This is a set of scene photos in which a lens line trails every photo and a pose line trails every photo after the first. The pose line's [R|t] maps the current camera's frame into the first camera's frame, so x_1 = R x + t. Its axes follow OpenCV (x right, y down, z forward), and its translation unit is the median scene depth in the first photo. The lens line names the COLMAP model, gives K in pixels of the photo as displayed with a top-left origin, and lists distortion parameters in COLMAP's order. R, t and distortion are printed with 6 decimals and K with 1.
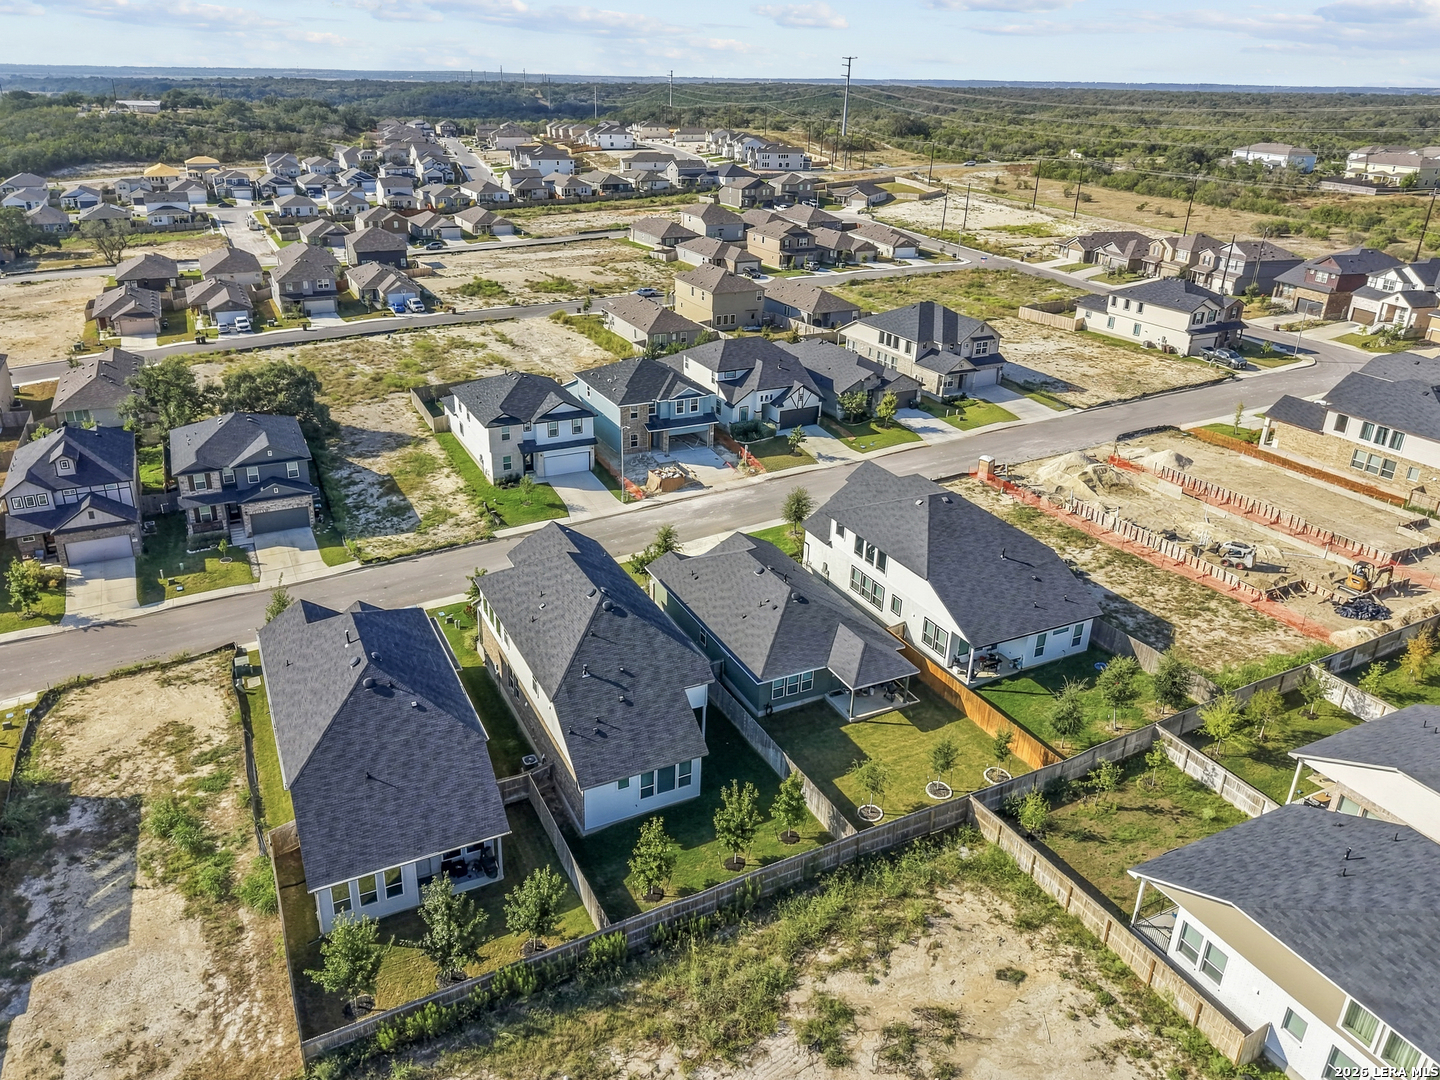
lens RADIAL K [[1011.0, 0, 652.5], [0, 1011.0, 496.7], [0, 0, 1]] dist [0.009732, -0.018648]
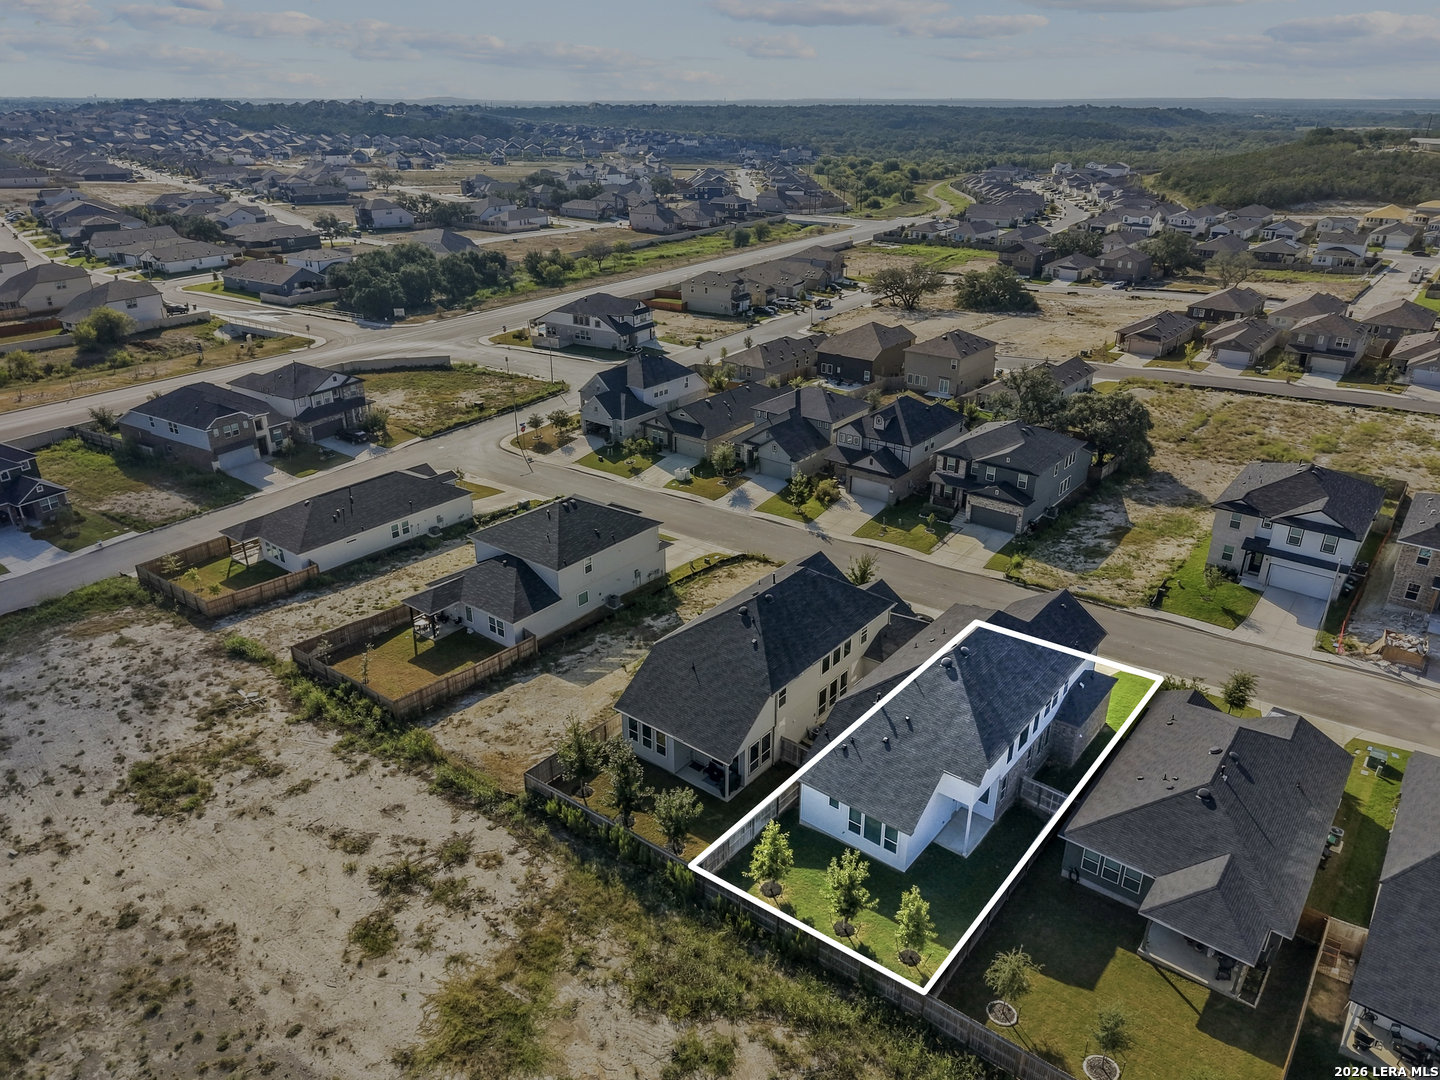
lens RADIAL K [[952.8, 0, 720.0], [0, 952.8, 540.0], [0, 0, 1]] dist [-0.000725, -0.004688]
pose [[0.440122, 0.355721, -0.824473, 0.386879], [-0.332028, 0.917579, 0.218648, -0.087639], [0.834296, 0.177517, 0.521956, 0.202553]]
